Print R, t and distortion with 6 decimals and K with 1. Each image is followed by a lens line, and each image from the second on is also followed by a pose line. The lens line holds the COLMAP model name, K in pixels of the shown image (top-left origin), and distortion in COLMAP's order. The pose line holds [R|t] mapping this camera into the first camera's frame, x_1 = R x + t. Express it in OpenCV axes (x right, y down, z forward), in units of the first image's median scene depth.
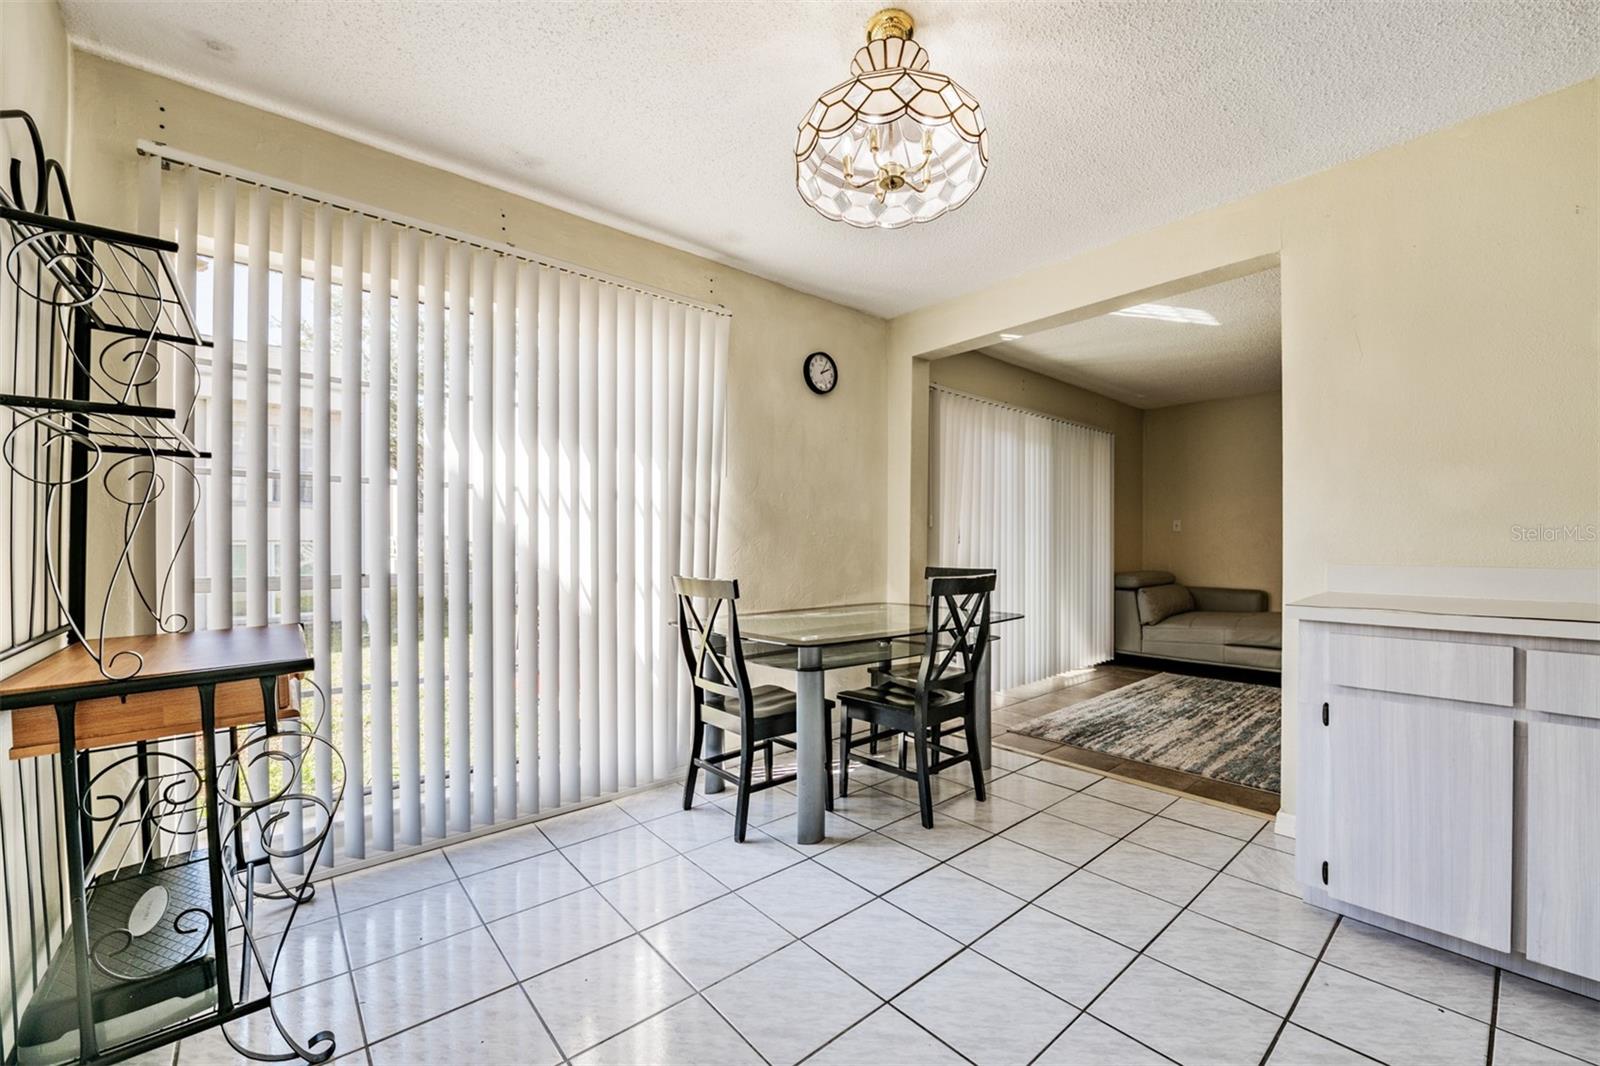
lens RADIAL K [[633.2, 0, 812.6], [0, 633.2, 548.3], [0, 0, 1]] dist [-0.000742, -0.000086]
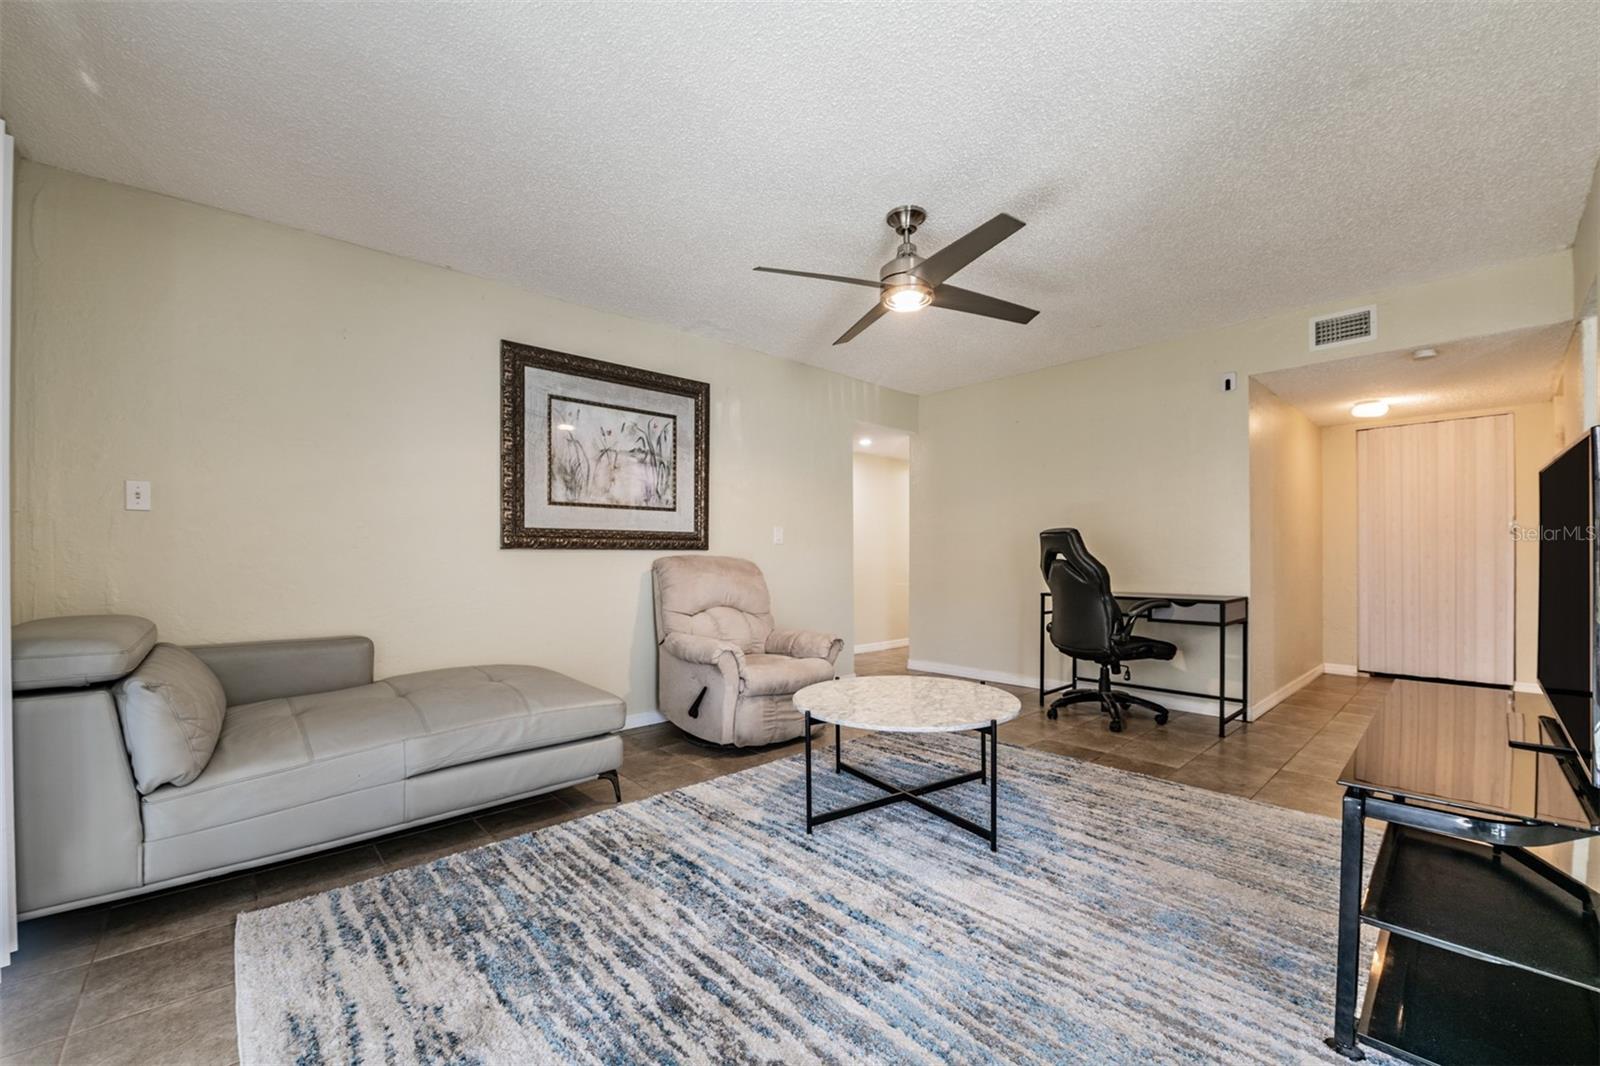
lens RADIAL K [[633.2, 0, 812.6], [0, 633.2, 548.3], [0, 0, 1]] dist [-0.000742, -0.000086]
pose [[-0.022675, 0.012448, 0.999665, 0.195393], [0.003556, 0.999917, -0.012371, 0.004154], [-0.999737, 0.003274, -0.022717, 0.666409]]
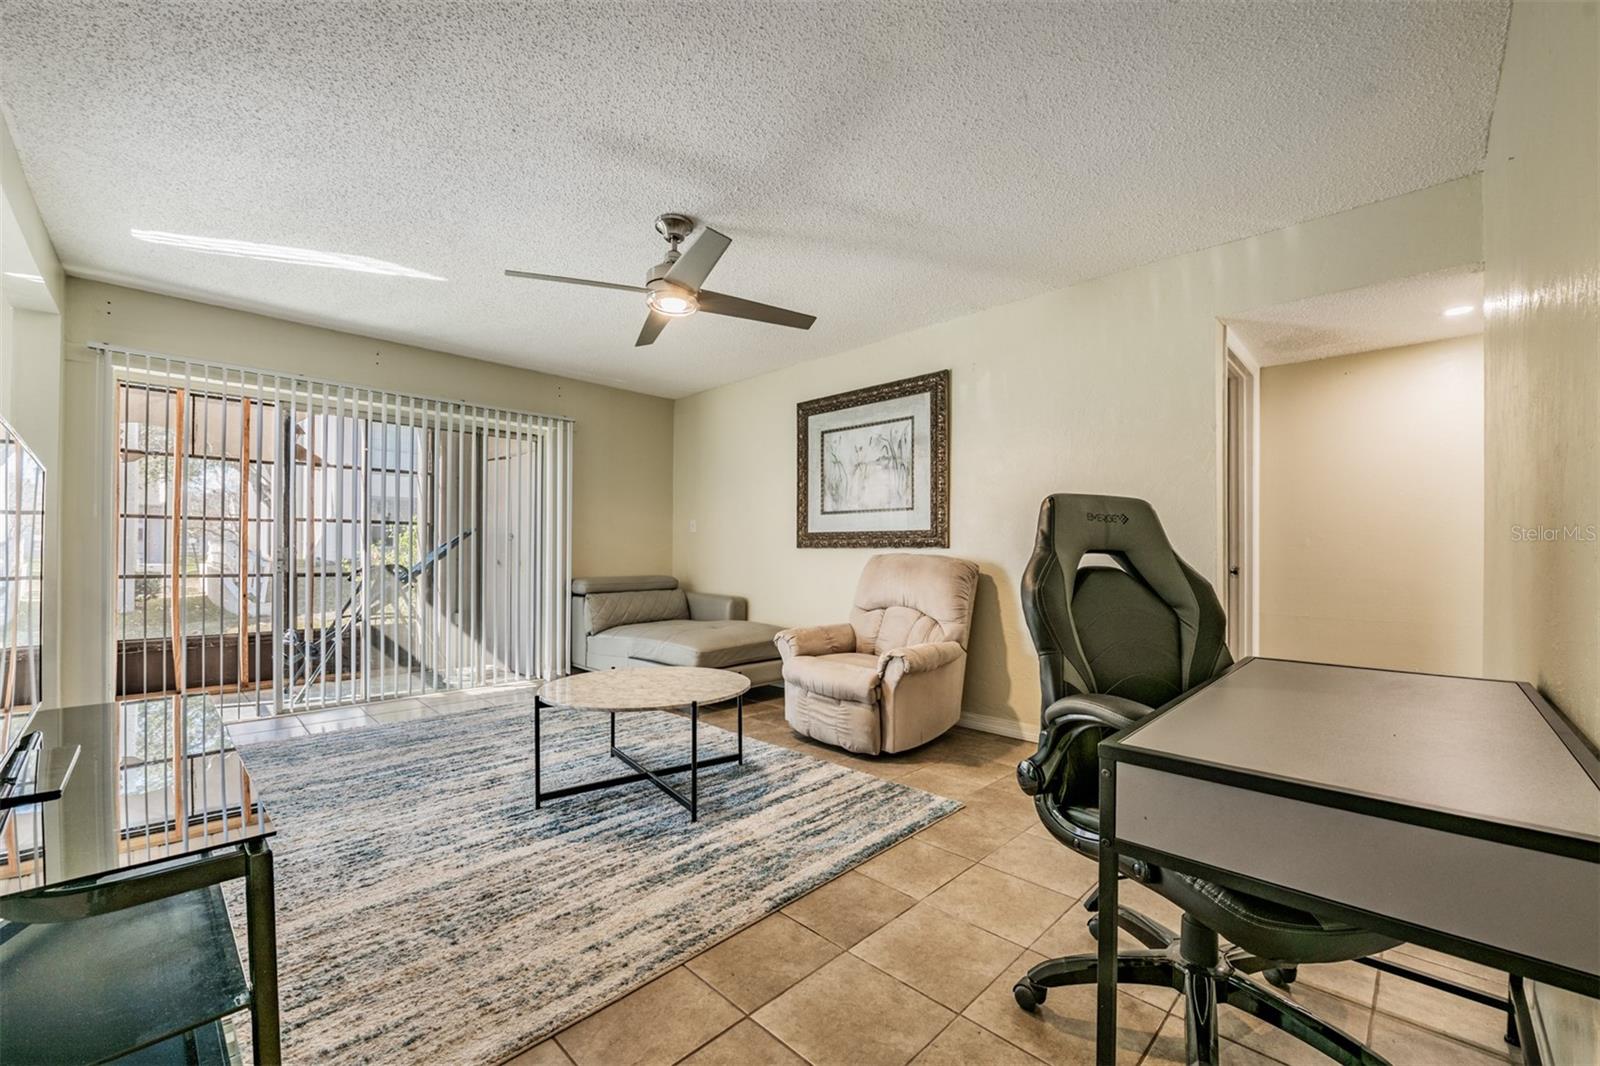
lens RADIAL K [[633.2, 0, 812.6], [0, 633.2, 548.3], [0, 0, 1]] dist [-0.000742, -0.000086]
pose [[0.996187, 0.004309, 0.087135, 0.756119], [-0.003780, 0.999973, -0.006236, 0.001852], [-0.087159, 0.005883, 0.996177, 0.068841]]
